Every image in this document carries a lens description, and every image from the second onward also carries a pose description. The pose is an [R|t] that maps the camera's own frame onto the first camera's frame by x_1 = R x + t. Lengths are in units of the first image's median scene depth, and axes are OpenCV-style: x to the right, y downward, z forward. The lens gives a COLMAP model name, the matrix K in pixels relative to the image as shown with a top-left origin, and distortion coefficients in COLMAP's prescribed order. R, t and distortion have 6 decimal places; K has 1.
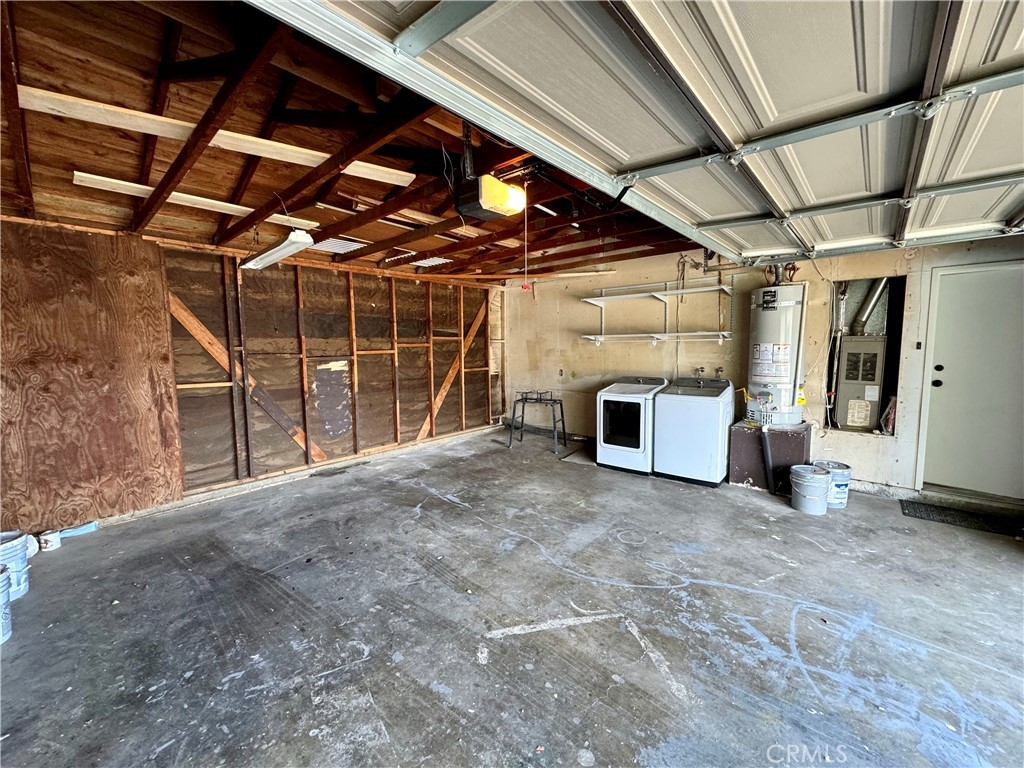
lens RADIAL K [[406.5, 0, 512.2], [0, 406.5, 382.1], [0, 0, 1]] dist [-0.001498, -0.000716]
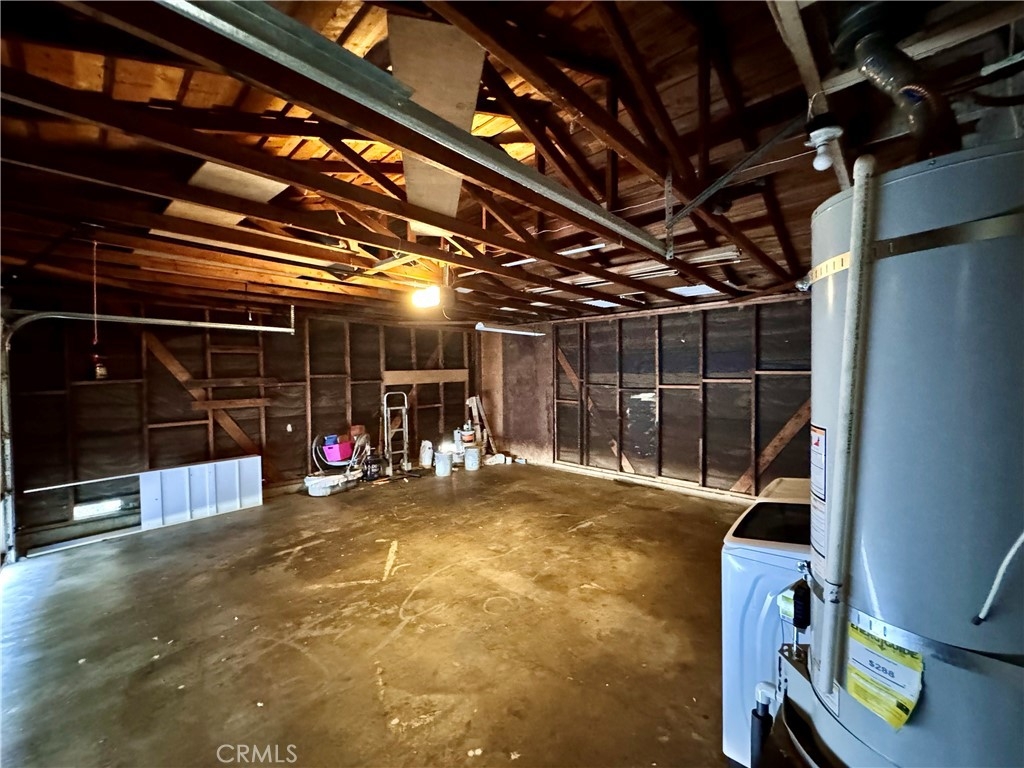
lens RADIAL K [[406.5, 0, 512.4], [0, 406.5, 384.1], [0, 0, 1]] dist [-0.001498, -0.000716]
pose [[-0.025522, 0.037889, -0.998956, 1.149193], [-0.087842, 0.995331, 0.039996, -0.138788], [0.995807, 0.088771, -0.022075, 0.991071]]
